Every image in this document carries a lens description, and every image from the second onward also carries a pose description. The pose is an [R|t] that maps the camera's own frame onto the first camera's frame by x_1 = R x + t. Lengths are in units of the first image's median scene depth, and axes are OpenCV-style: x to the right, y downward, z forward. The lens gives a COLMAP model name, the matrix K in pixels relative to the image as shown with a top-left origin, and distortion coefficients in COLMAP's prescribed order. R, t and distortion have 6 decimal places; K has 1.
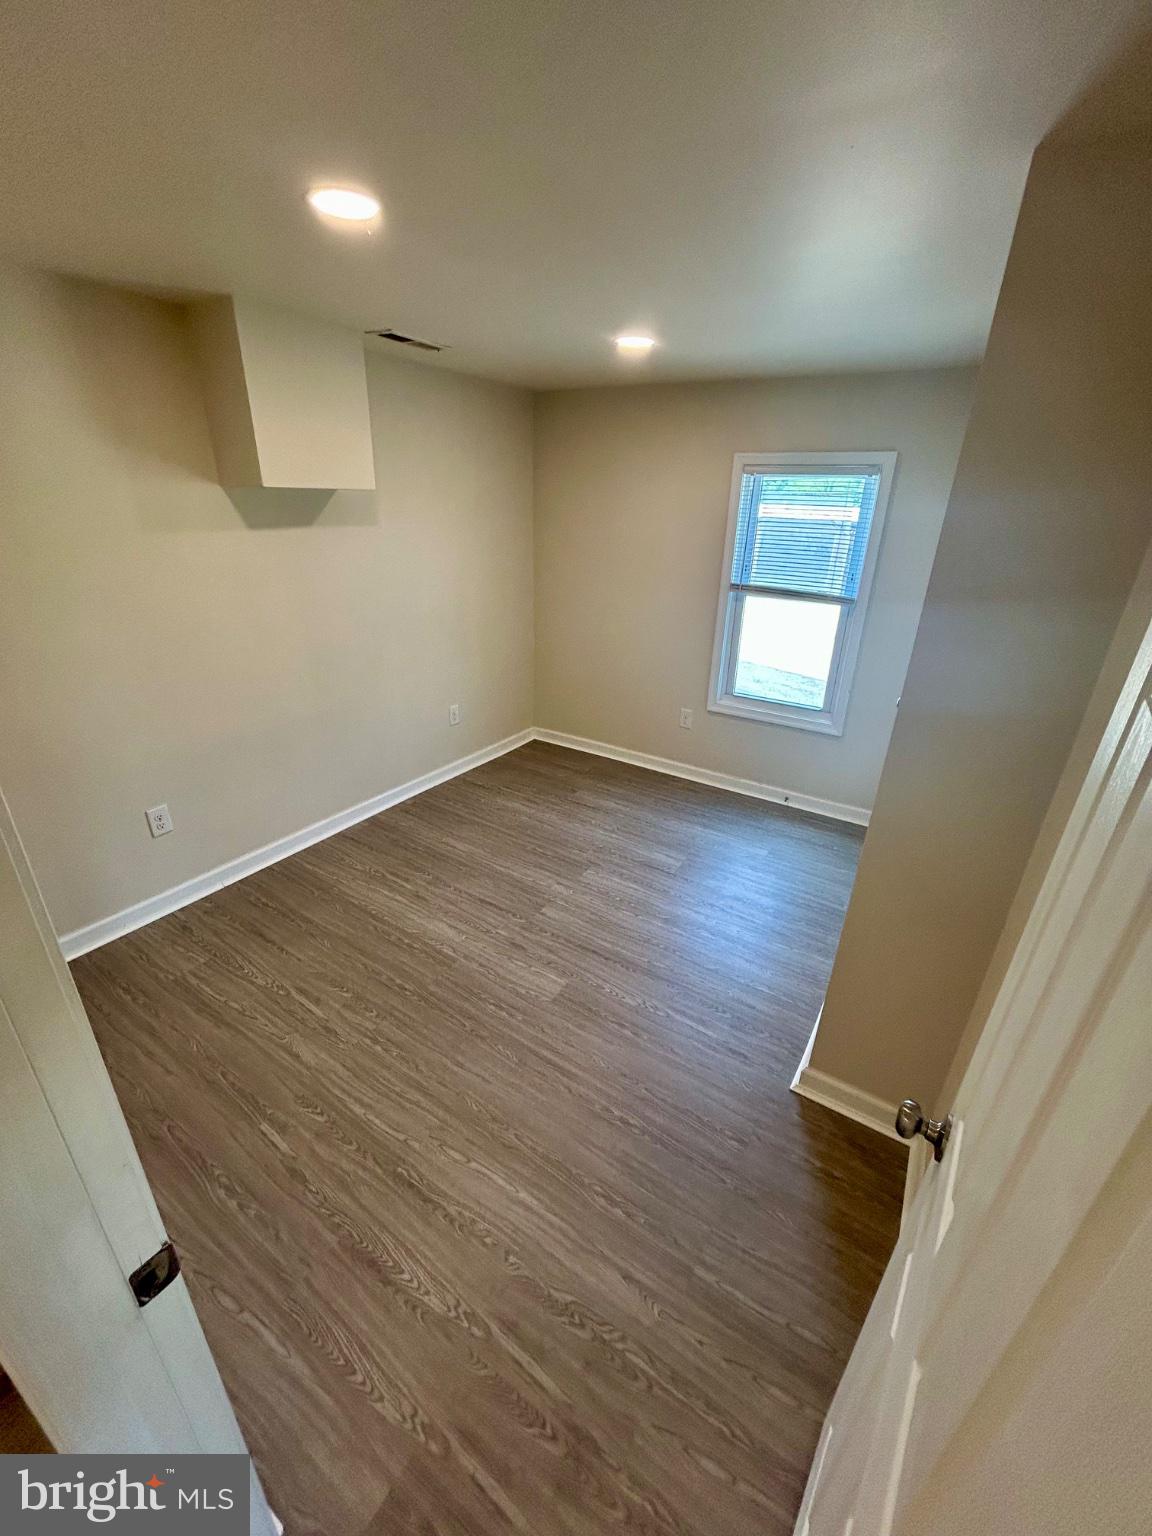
lens RADIAL K [[620.6, 0, 576.1], [0, 620.6, 763.9], [0, 0, 1]] dist [0.000654, 0.000645]
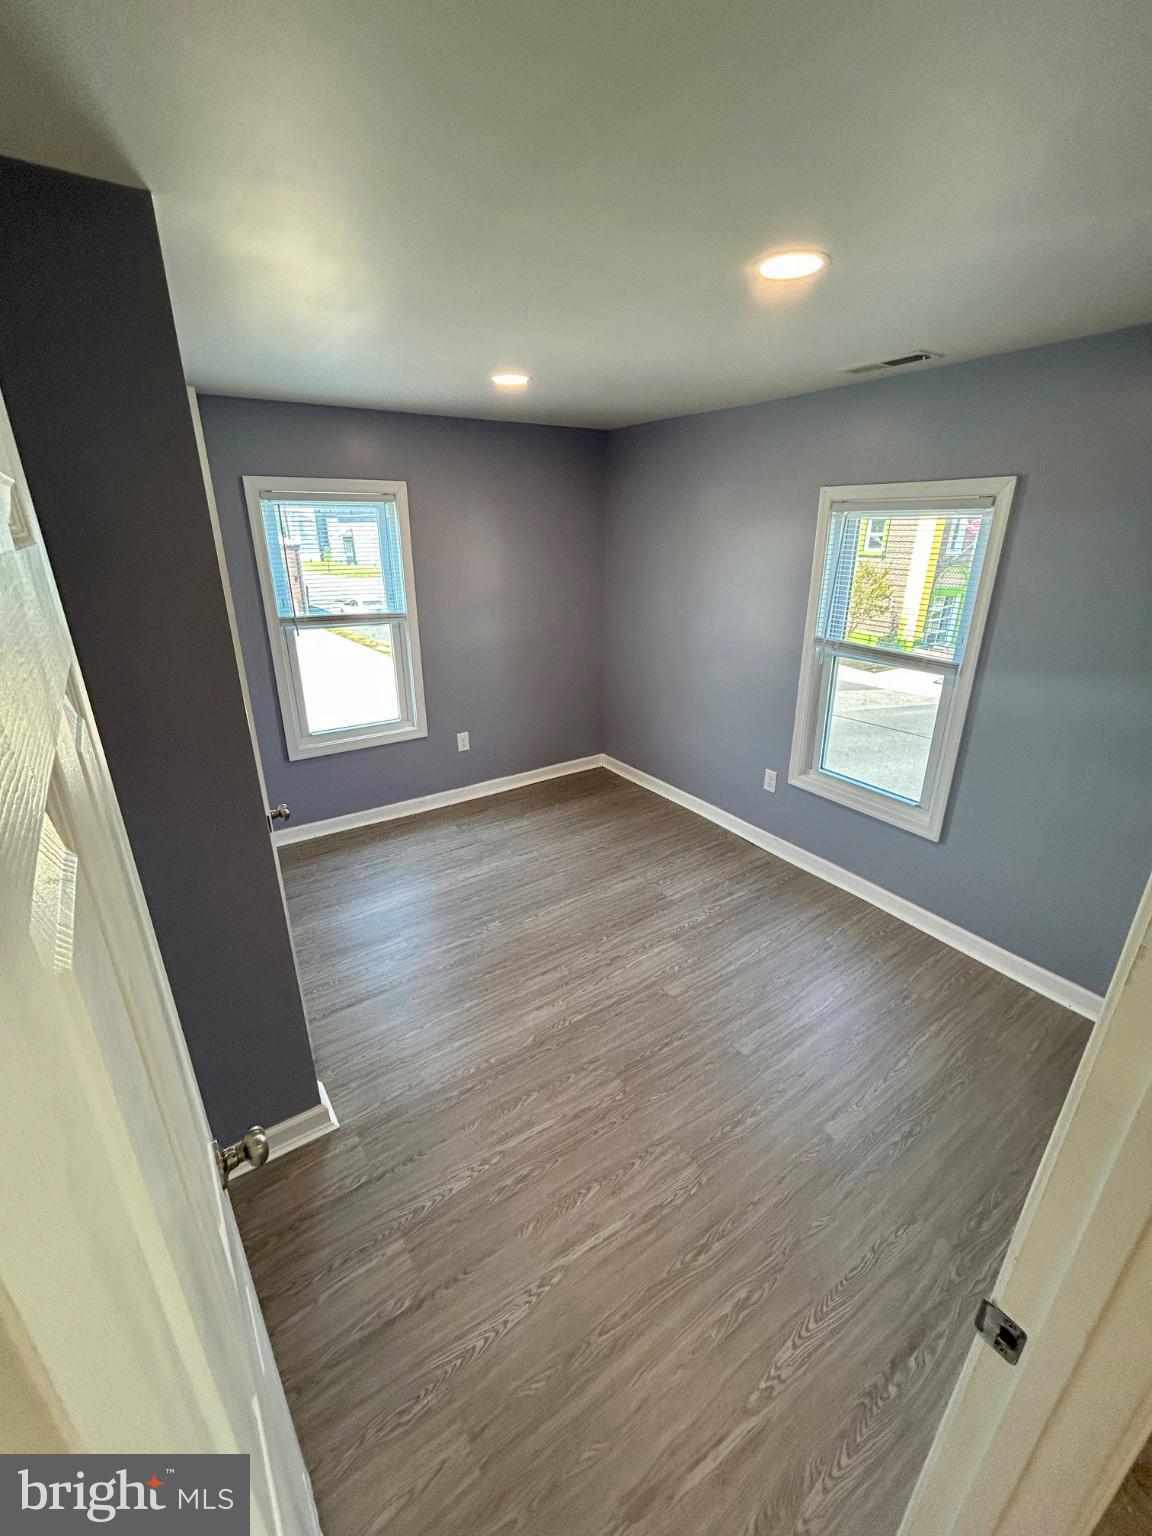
lens RADIAL K [[620.6, 0, 576.1], [0, 620.6, 763.9], [0, 0, 1]] dist [0.000654, 0.000645]
pose [[0.805810, 0.195865, -0.558844, 0.495044], [-0.236777, 0.971564, -0.000899, -0.034392], [0.542776, 0.133046, 0.829272, 0.118640]]
